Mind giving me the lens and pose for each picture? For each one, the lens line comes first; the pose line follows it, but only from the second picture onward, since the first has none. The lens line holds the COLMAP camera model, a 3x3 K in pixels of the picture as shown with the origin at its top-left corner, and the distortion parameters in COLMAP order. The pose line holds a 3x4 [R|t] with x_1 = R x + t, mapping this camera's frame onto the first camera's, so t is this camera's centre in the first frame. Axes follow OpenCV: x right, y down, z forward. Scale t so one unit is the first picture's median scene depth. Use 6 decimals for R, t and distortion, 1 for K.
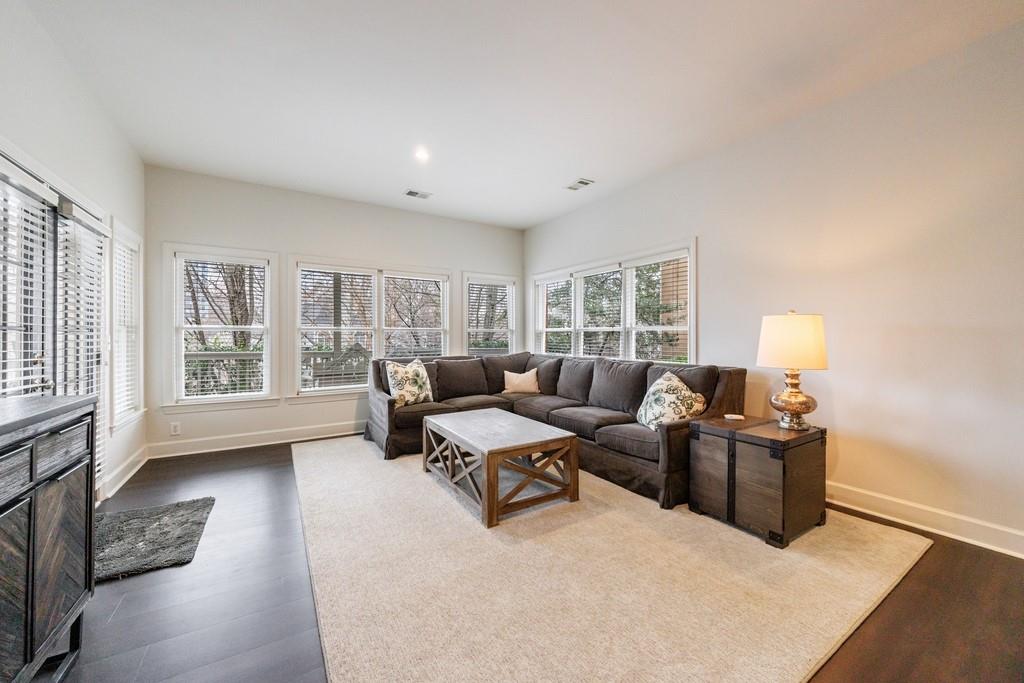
lens RADIAL K [[373.1, 0, 497.1], [0, 373.1, 339.0], [0, 0, 1]] dist [0.000338, -0.000006]
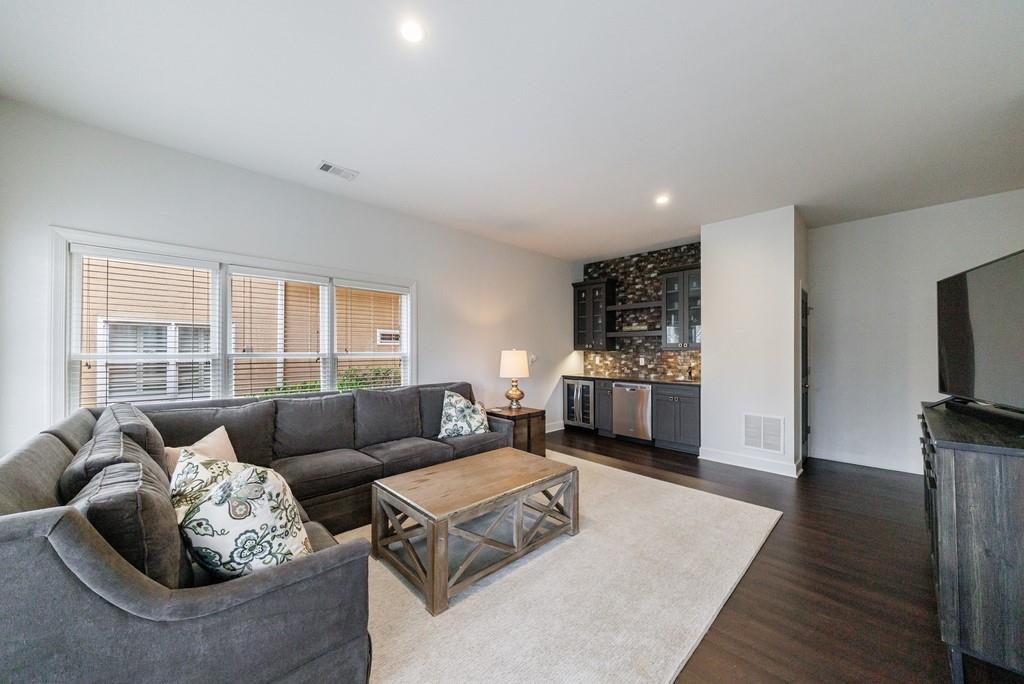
lens RADIAL K [[357.4, 0, 512.0], [0, 357.4, 342.0], [0, 0, 1]] dist [-0.007614, 0.000102]
pose [[-0.234337, 0.027254, 0.971773, -0.614695], [0.005322, 0.999628, -0.026752, -0.035331], [-0.972141, -0.001097, -0.234394, 0.846043]]
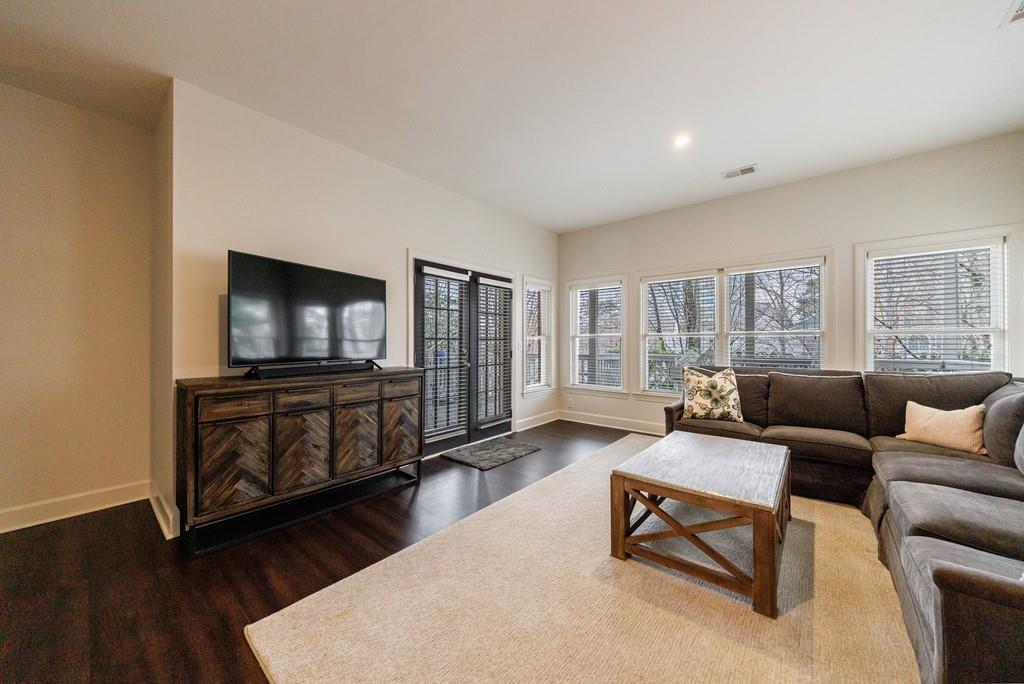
lens RADIAL K [[357.4, 0, 512.0], [0, 357.4, 342.0], [0, 0, 1]] dist [-0.007614, 0.000102]
pose [[0.330645, -0.000909, -0.943755, 0.422575], [-0.001885, 0.999997, -0.001623, -0.005346], [0.943753, 0.002316, 0.330643, 0.288593]]
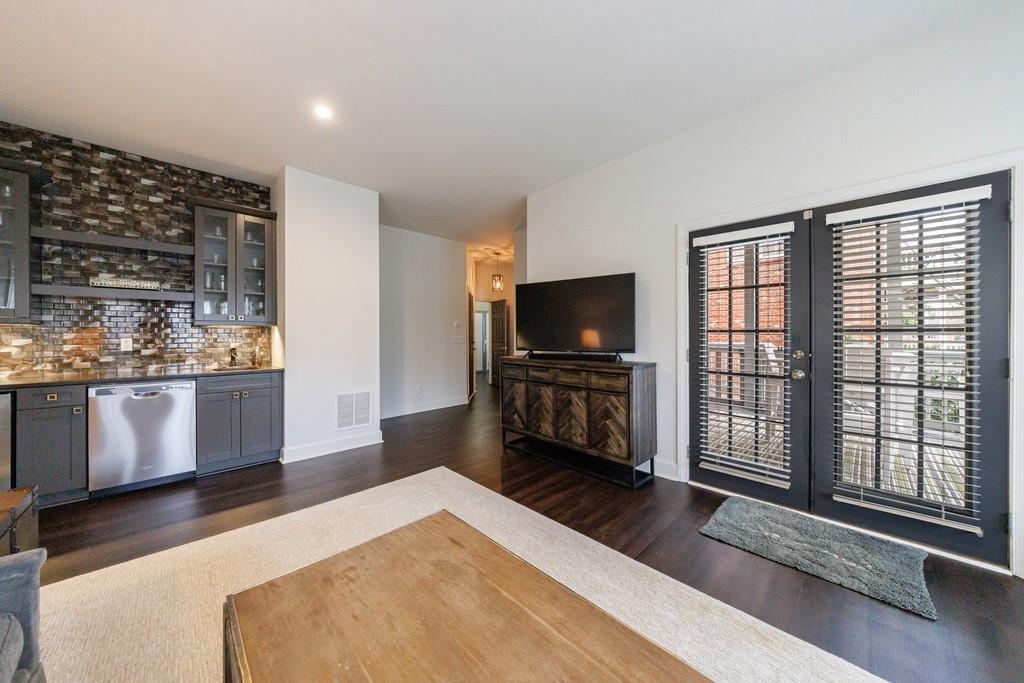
lens RADIAL K [[343.7, 0, 511.5], [0, 343.7, 333.7], [0, 0, 1]] dist [-0.007889, 0.000010]
pose [[-0.973729, 0.005509, -0.227642, 0.008460], [0.004978, 0.999983, 0.002903, -0.014048], [0.227655, 0.001694, -0.973740, 0.953840]]
